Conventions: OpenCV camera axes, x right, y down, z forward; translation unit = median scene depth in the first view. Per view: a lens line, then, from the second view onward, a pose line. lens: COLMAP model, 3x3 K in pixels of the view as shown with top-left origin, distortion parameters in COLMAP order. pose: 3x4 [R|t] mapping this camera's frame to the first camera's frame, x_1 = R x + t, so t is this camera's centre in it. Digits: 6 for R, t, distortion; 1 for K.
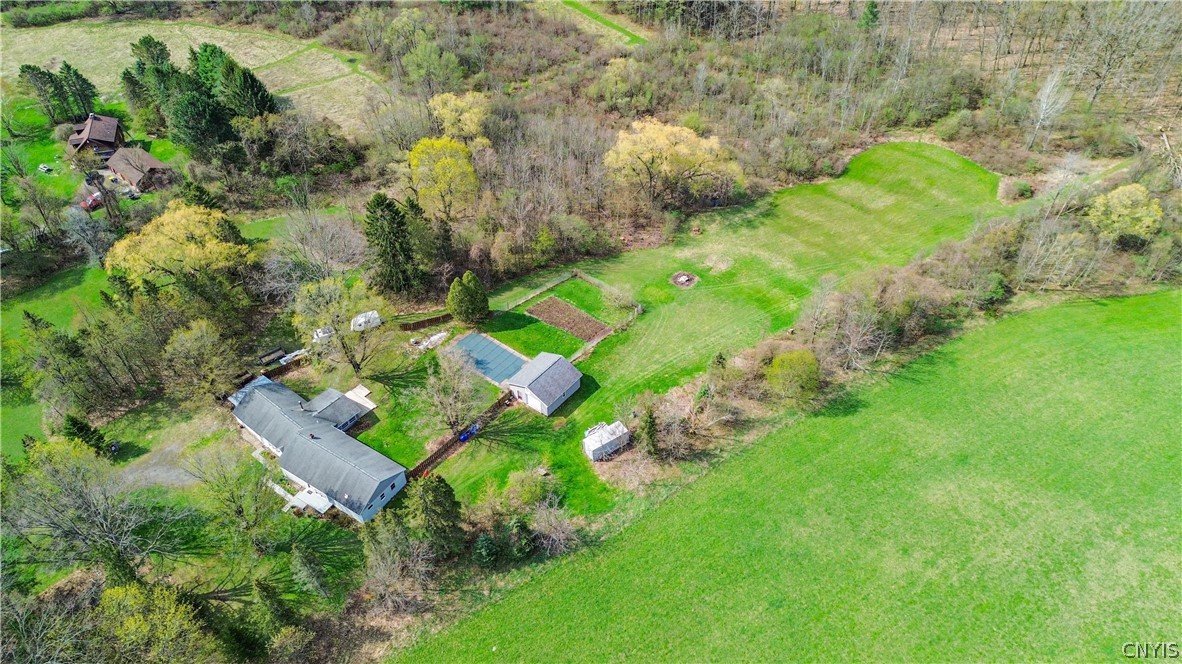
lens RADIAL K [[830.3, 0, 584.9], [0, 830.3, 329.5], [0, 0, 1]] dist [0.074868, -0.074553]
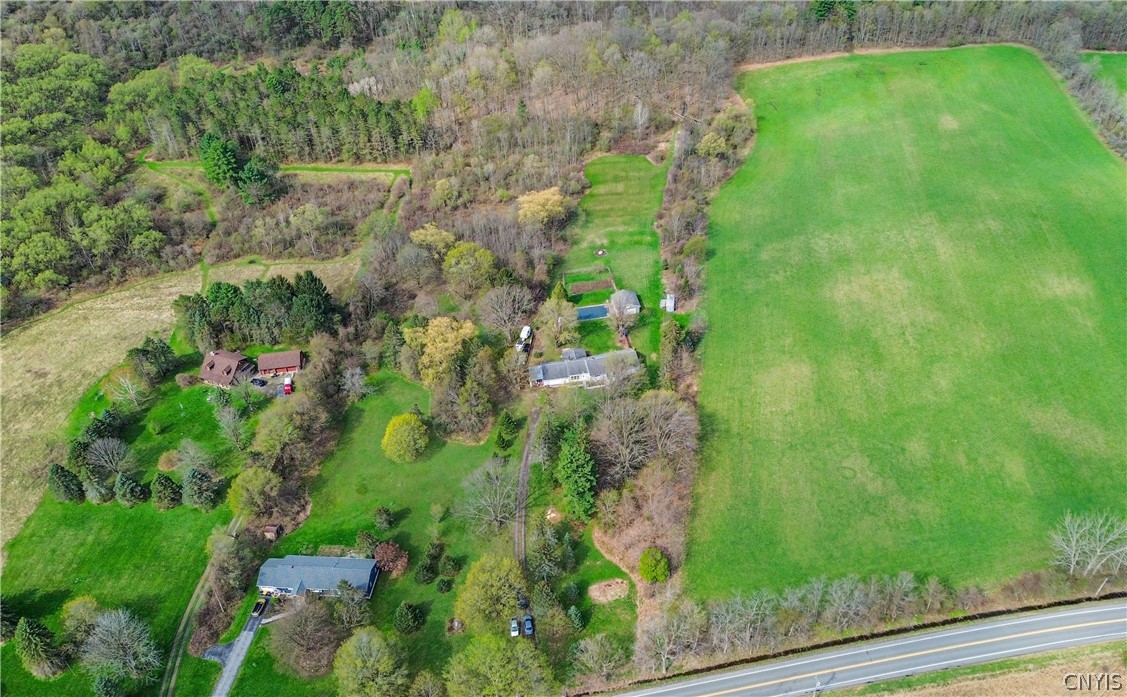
lens RADIAL K [[945.5, 0, 617.1], [0, 945.5, 349.4], [0, 0, 1]] dist [0.072140, -0.076169]
pose [[0.630391, -0.480801, 0.609457, -1.369960], [0.528204, 0.841001, 0.117120, -0.112562], [-0.568866, 0.248086, 0.784121, -0.738705]]
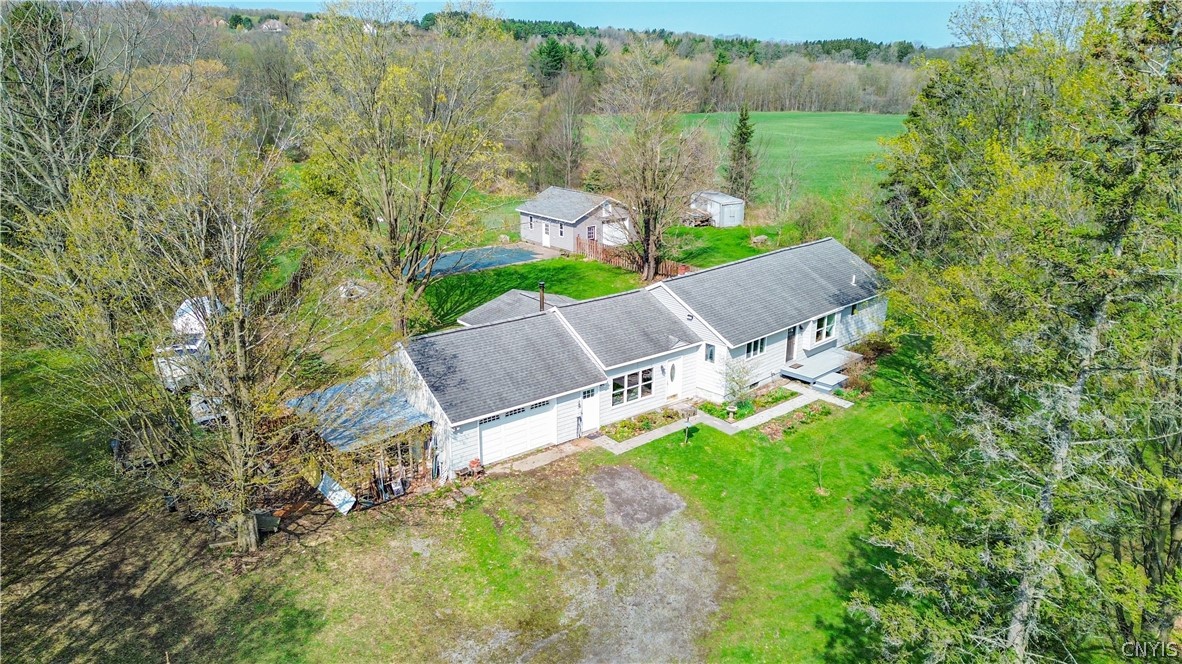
lens RADIAL K [[830.3, 0, 584.9], [0, 830.3, 329.5], [0, 0, 1]] dist [0.074868, -0.074553]
pose [[0.213084, -0.276156, 0.937194, -0.532802], [0.661025, 0.747106, 0.069851, 0.071934], [-0.719473, 0.604625, 0.341742, 0.720612]]
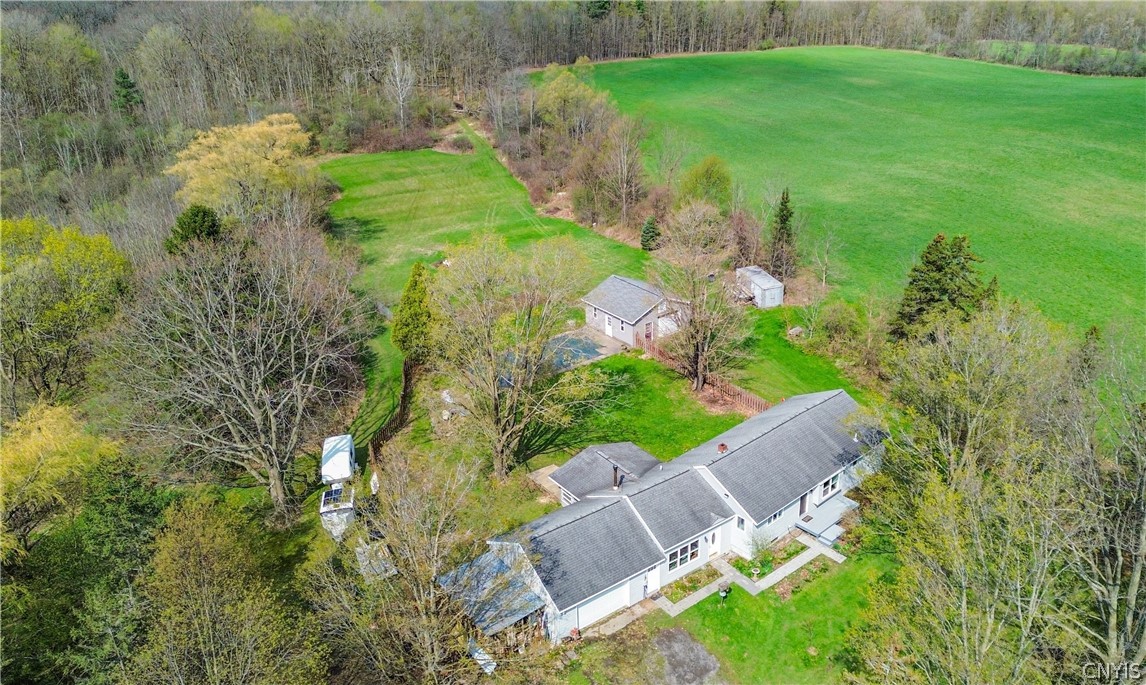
lens RADIAL K [[913.9, 0, 642.8], [0, 913.9, 306.5], [0, 0, 1]] dist [0.140779, -0.395405]
pose [[0.202819, -0.349085, 0.914879, -0.617371], [0.665079, 0.734843, 0.132948, -0.027296], [-0.718703, 0.581503, 0.381209, 0.611531]]
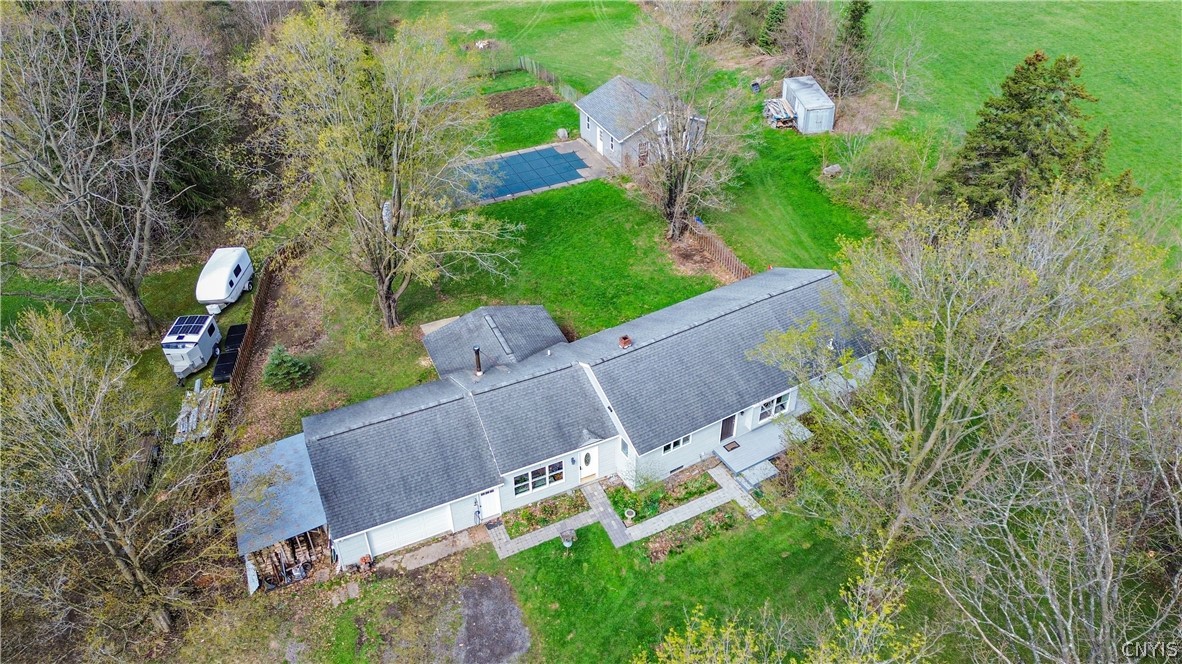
lens RADIAL K [[830.3, 0, 584.9], [0, 830.3, 329.5], [0, 0, 1]] dist [0.074868, -0.074553]
pose [[0.440721, -0.538315, 0.718319, -0.454341], [0.618548, 0.762036, 0.191570, 0.034844], [-0.650510, 0.359886, 0.668819, 0.603980]]
